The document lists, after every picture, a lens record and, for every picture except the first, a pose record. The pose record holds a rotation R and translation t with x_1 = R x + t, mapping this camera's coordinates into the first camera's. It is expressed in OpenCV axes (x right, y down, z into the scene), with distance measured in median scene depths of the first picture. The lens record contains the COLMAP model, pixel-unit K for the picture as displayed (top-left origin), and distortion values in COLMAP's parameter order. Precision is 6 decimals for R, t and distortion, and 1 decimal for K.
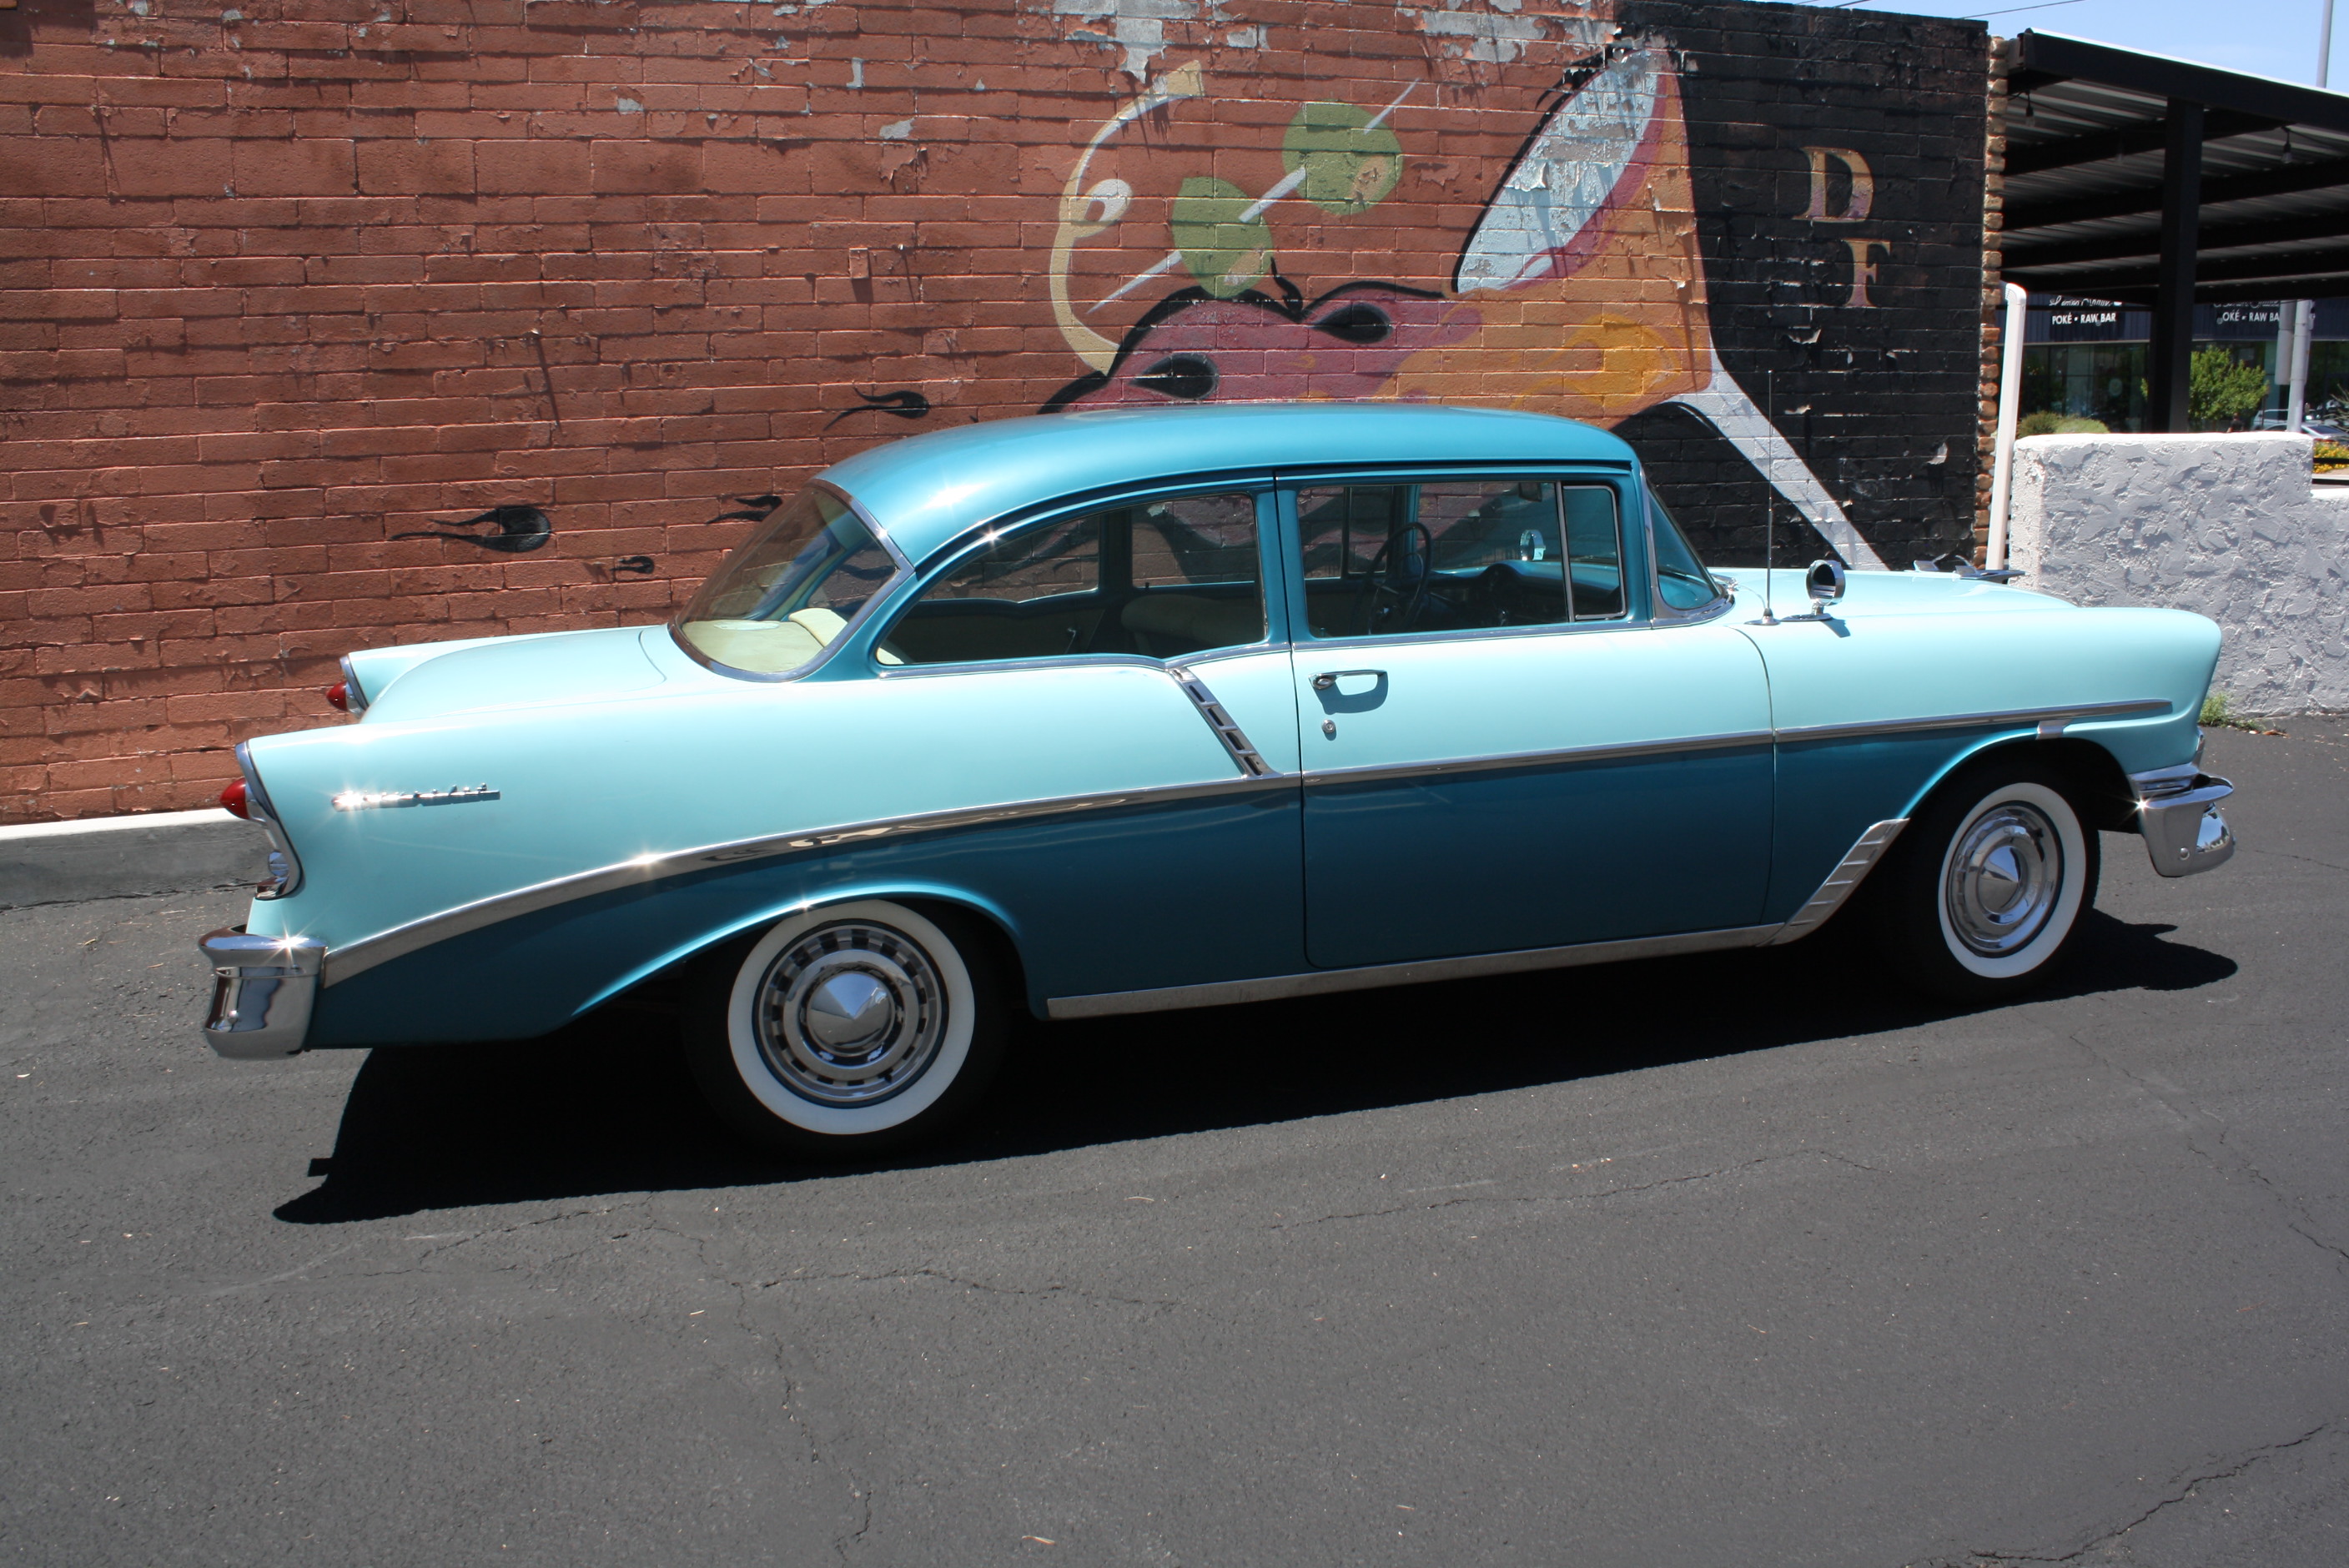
lens RADIAL K [[2036.7, 0, 1209.5], [0, 2036.7, 766.6], [0, 0, 1]] dist [-0.163685, 0.147862]
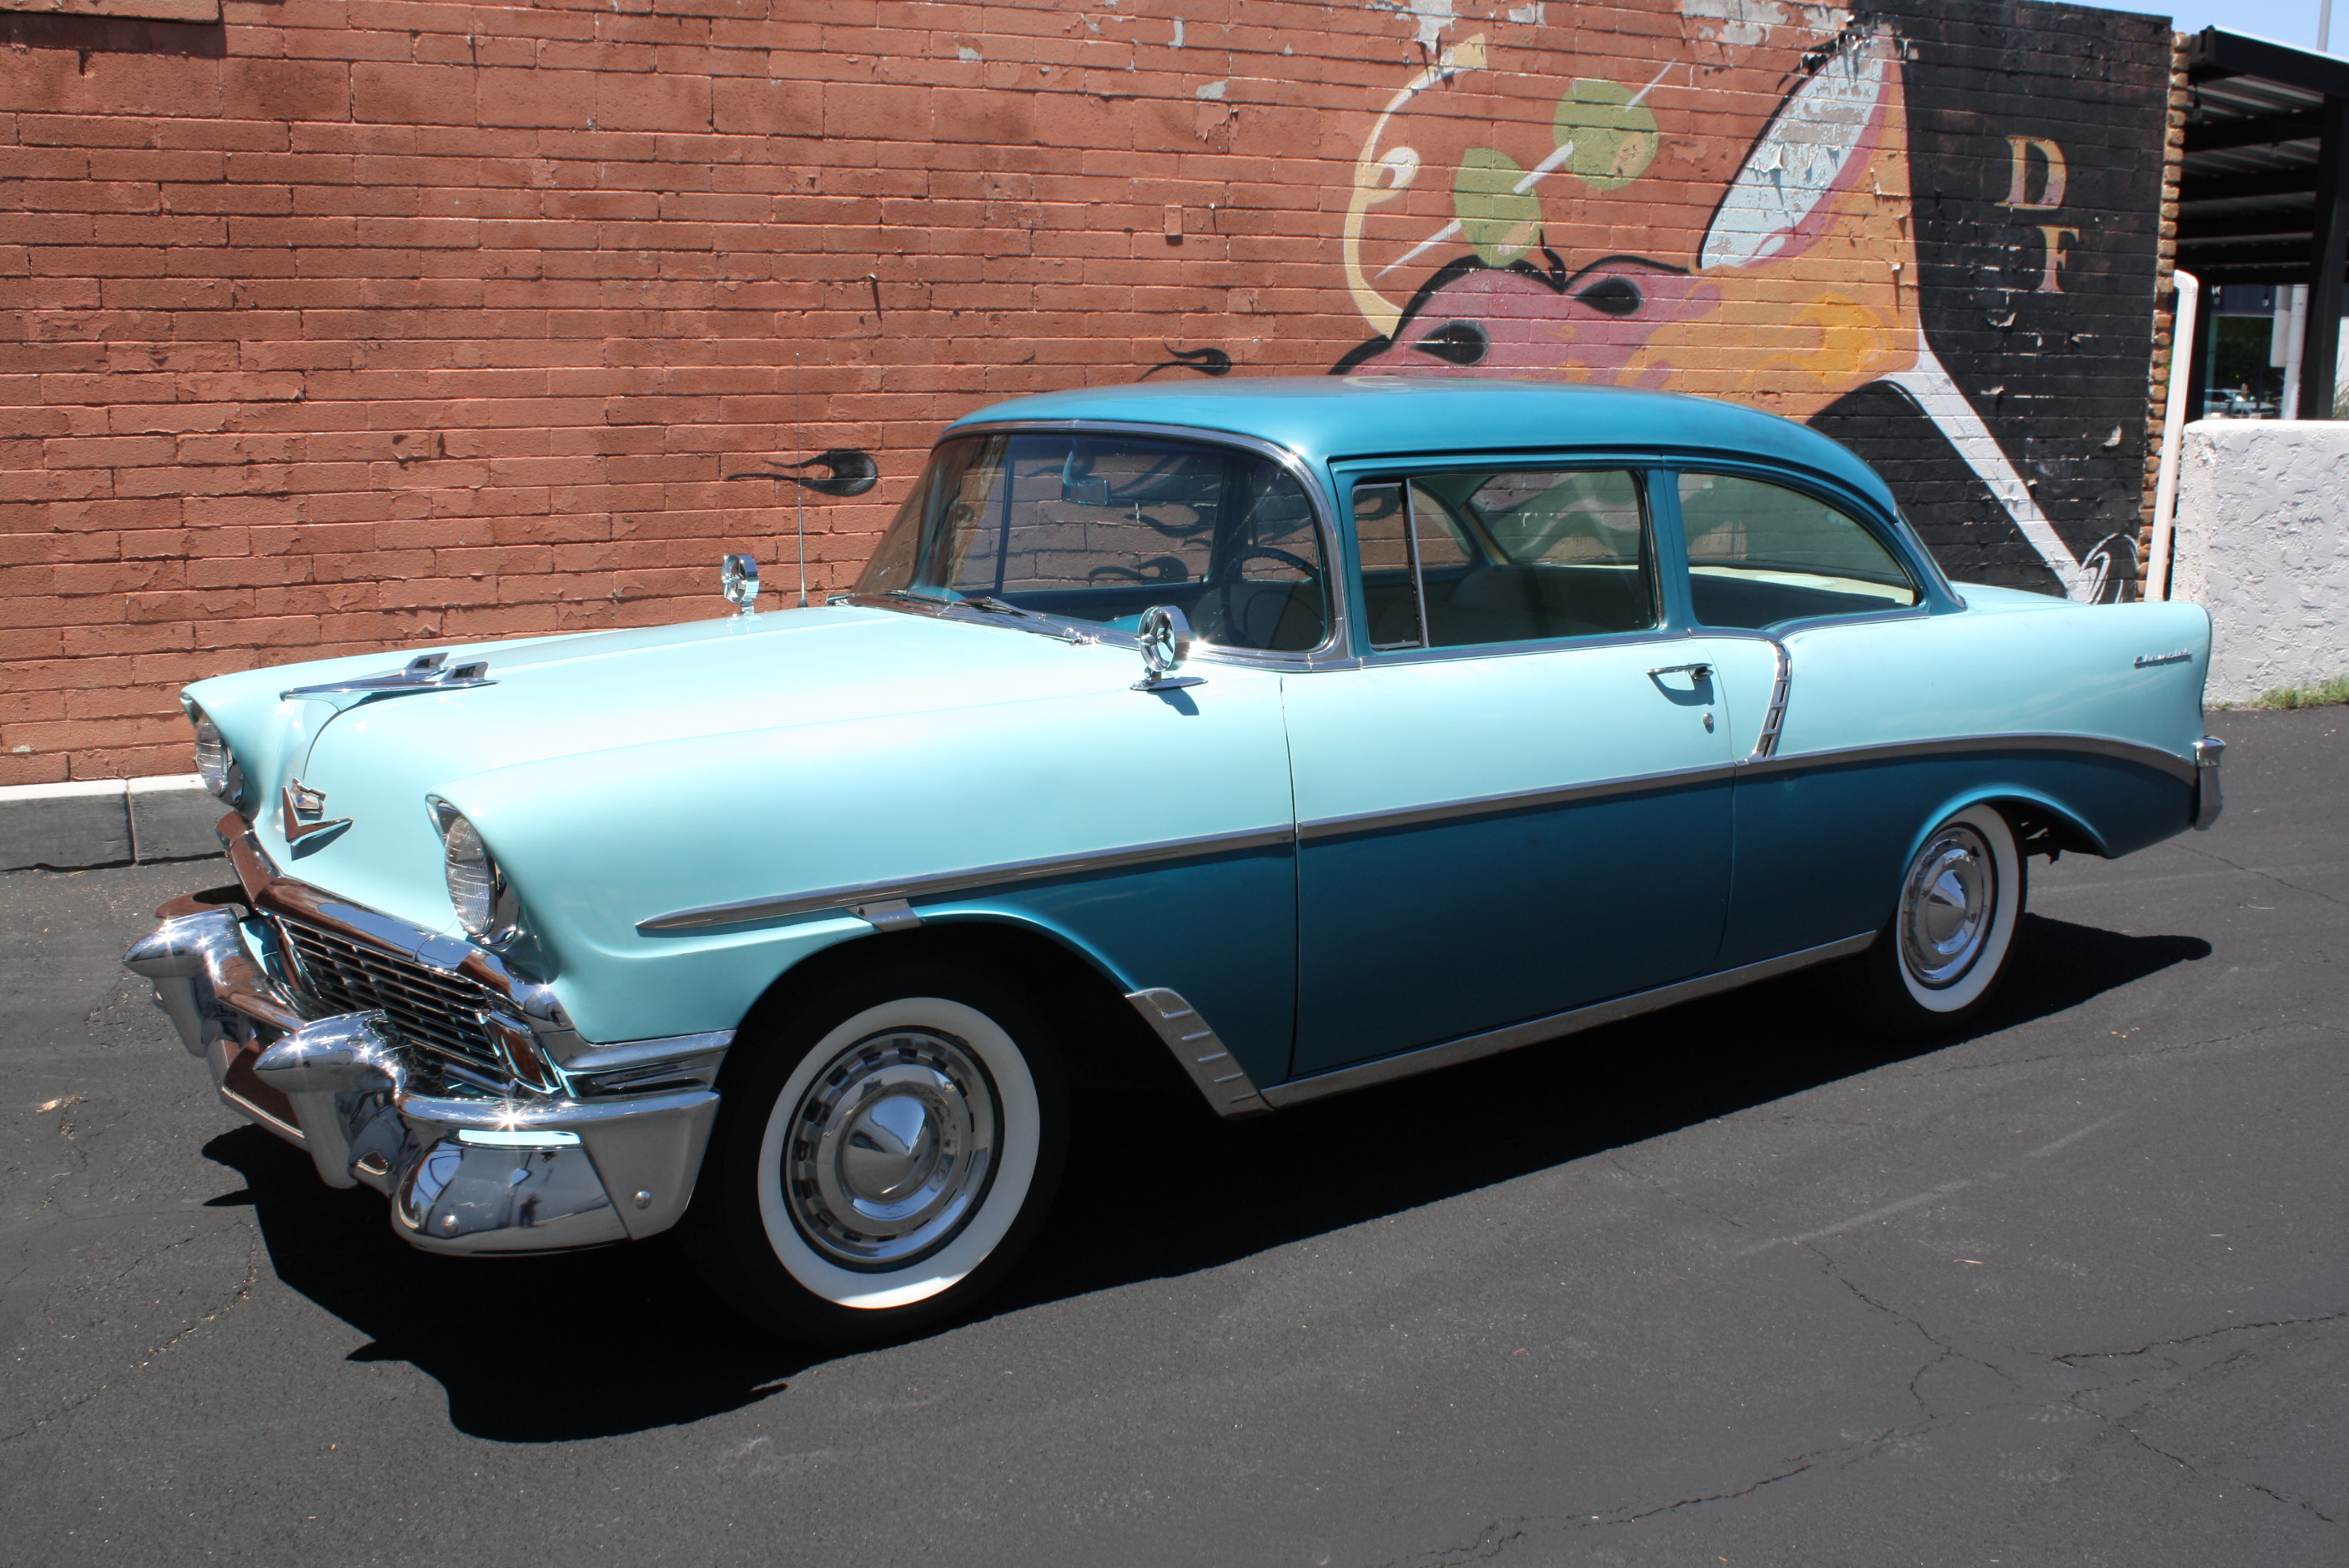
lens RADIAL K [[2292.4, 0, 1181.4], [0, 2292.4, 769.2], [0, 0, 1]] dist [-0.100007, 0.000000]
pose [[0.996035, 0.010182, 0.088374, -0.267288], [-0.010029, 0.999947, -0.002175, 0.028781], [-0.088391, 0.001280, 0.996085, -0.145915]]
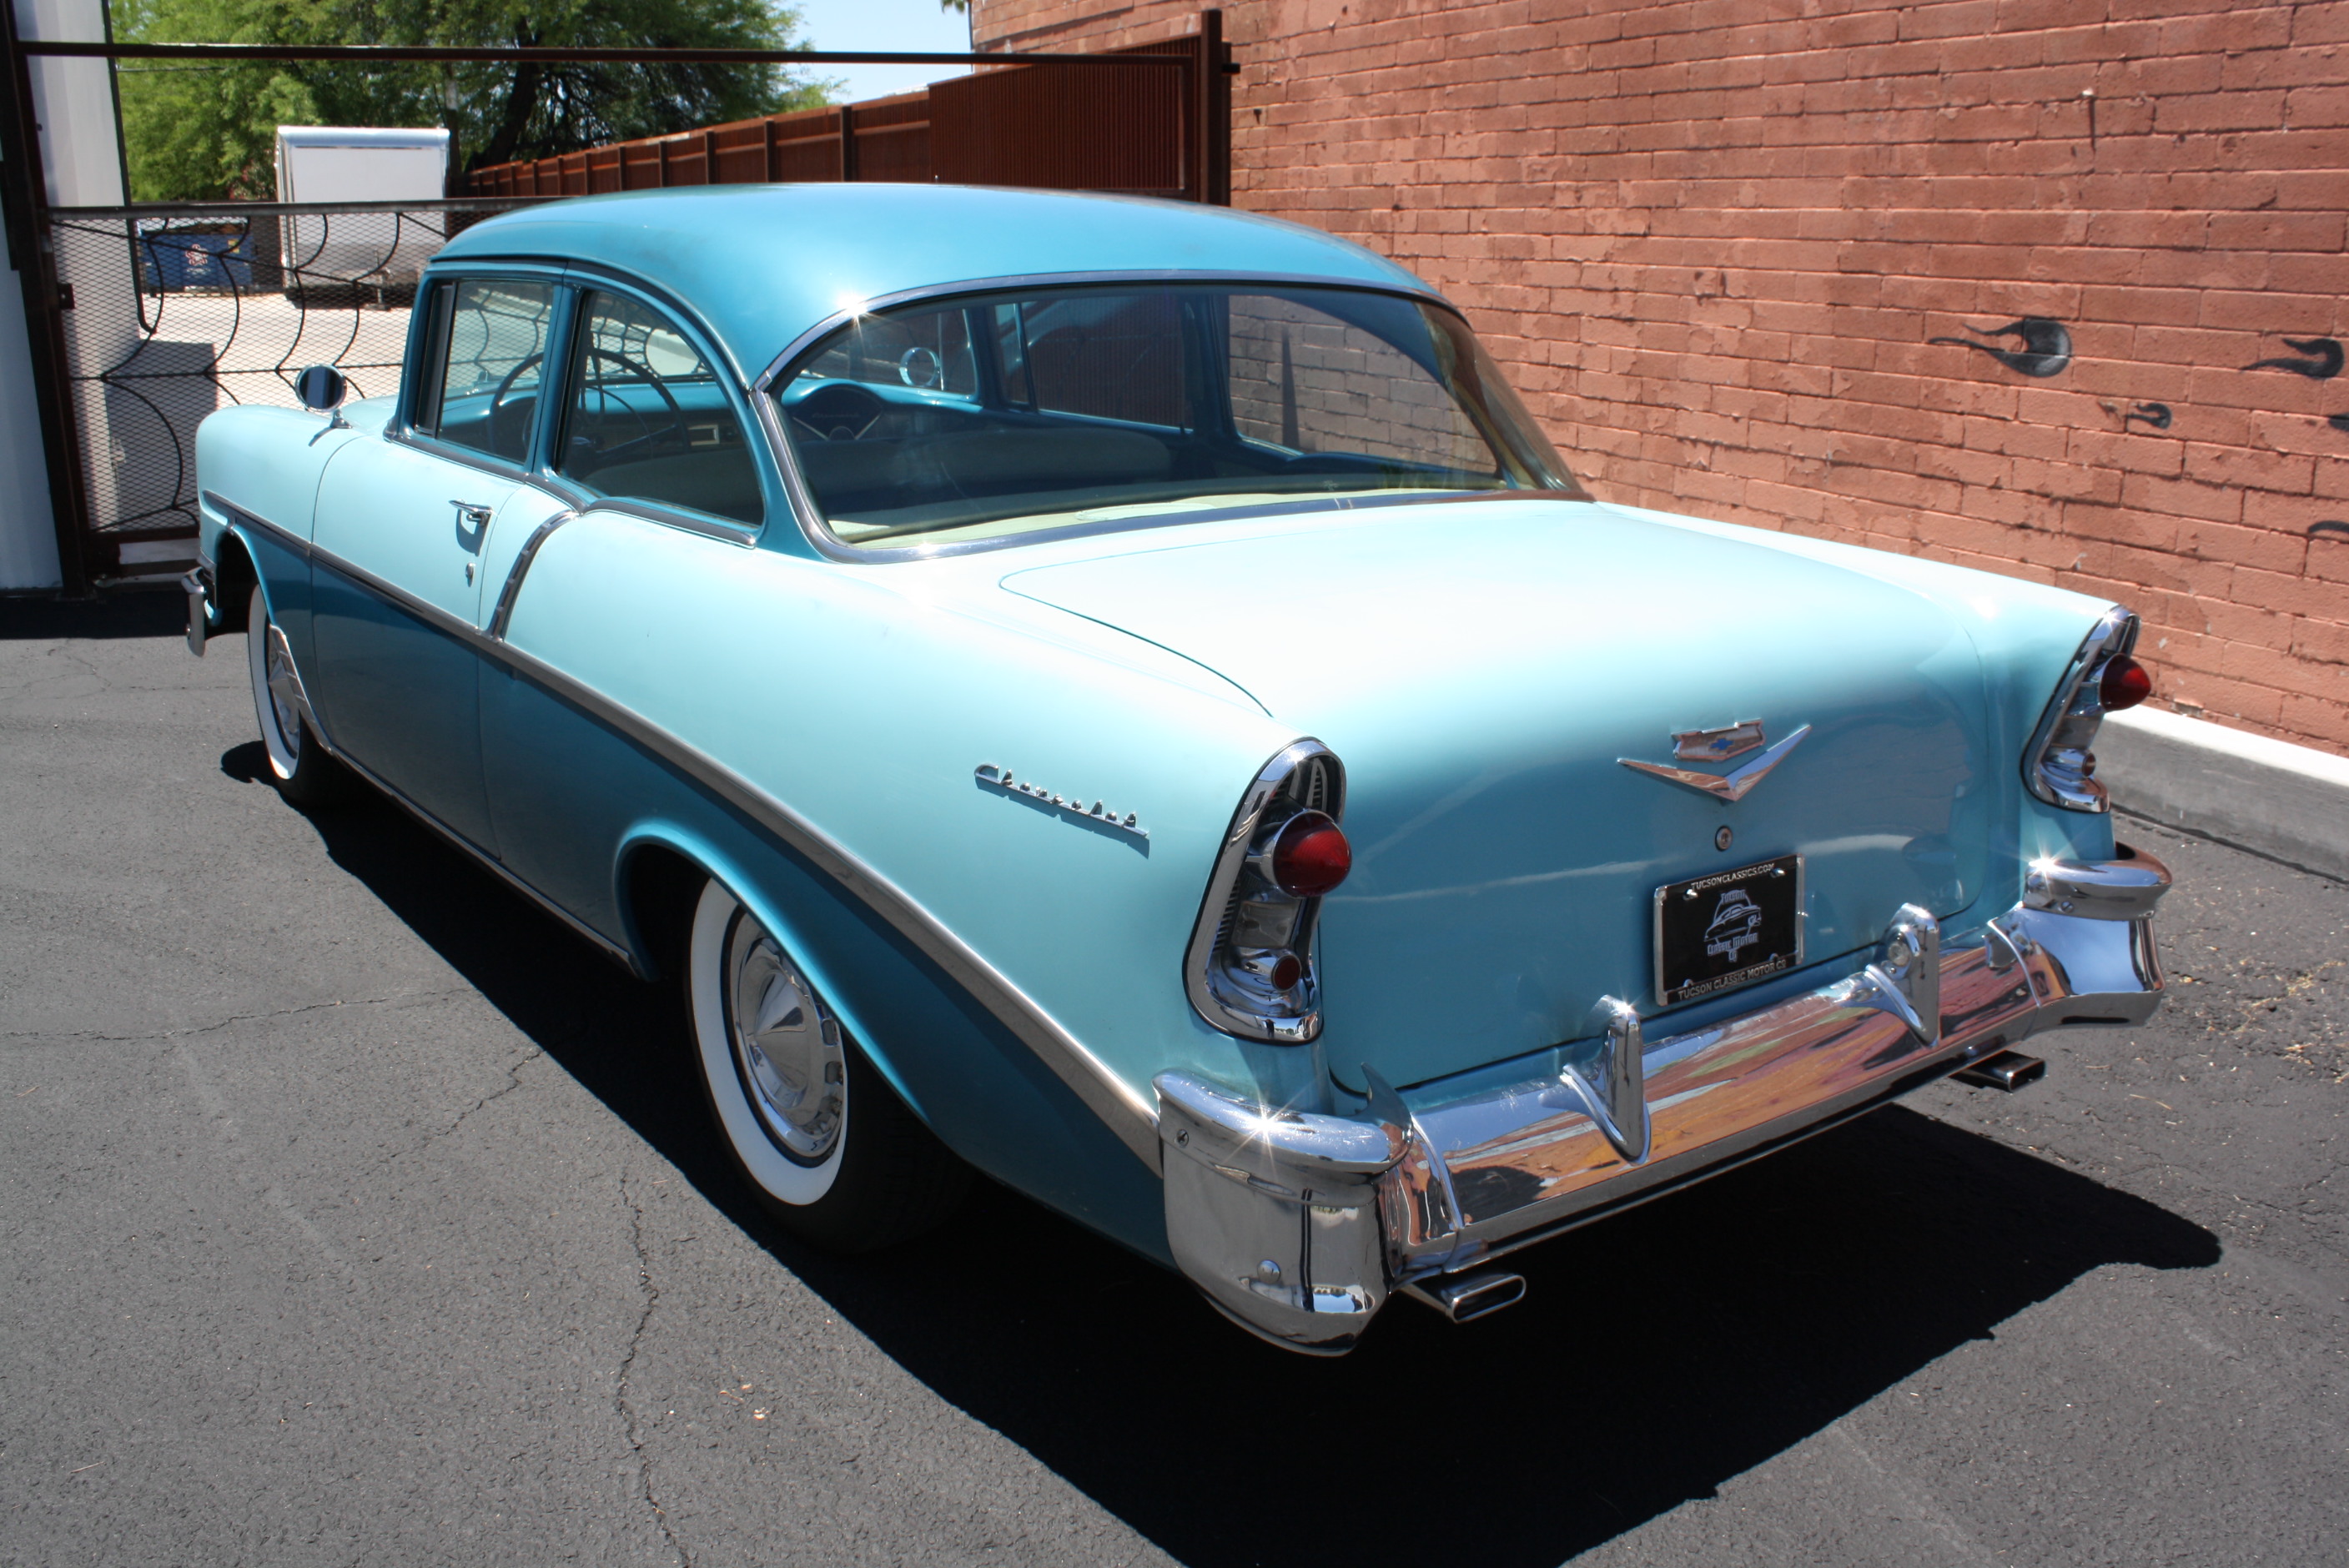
lens RADIAL K [[2036.7, 0, 1202.3], [0, 2036.7, 776.6], [0, 0, 1]] dist [-0.163685, 0.147862]
pose [[0.089784, 0.281998, -0.955205, 0.405178], [-0.187104, 0.946778, 0.261923, -0.096609], [0.978228, 0.155206, 0.137768, 0.567647]]
